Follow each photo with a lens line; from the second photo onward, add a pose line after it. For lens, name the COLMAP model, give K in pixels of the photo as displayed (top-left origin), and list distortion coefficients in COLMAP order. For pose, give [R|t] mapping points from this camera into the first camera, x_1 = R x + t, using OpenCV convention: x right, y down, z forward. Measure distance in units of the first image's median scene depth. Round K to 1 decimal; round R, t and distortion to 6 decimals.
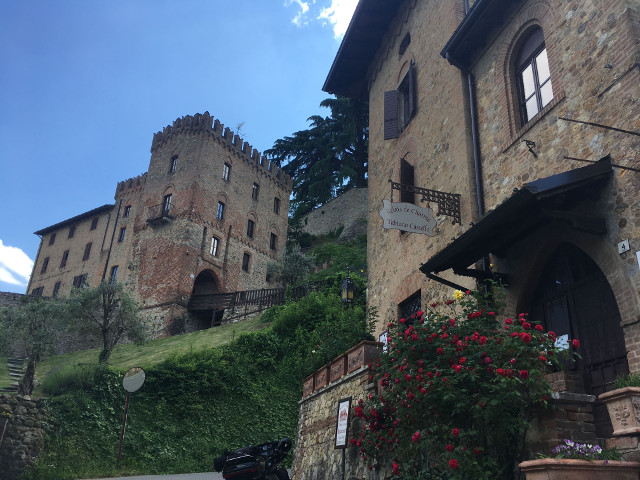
lens RADIAL K [[546.8, 0, 319.8], [0, 546.8, 238.7], [0, 0, 1]] dist [0.006158, 0.001331]
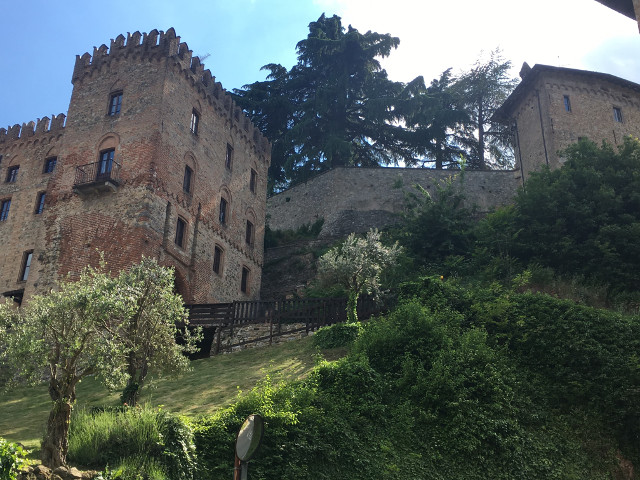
lens RADIAL K [[718.3, 0, 320.5], [0, 718.3, 241.2], [0, 0, 1]] dist [-0.006086, 0.000000]
pose [[0.978981, 0.055841, 0.196159, -0.186710], [-0.053233, 0.998410, -0.018546, 0.029391], [-0.196883, 0.007714, 0.980397, 0.120477]]
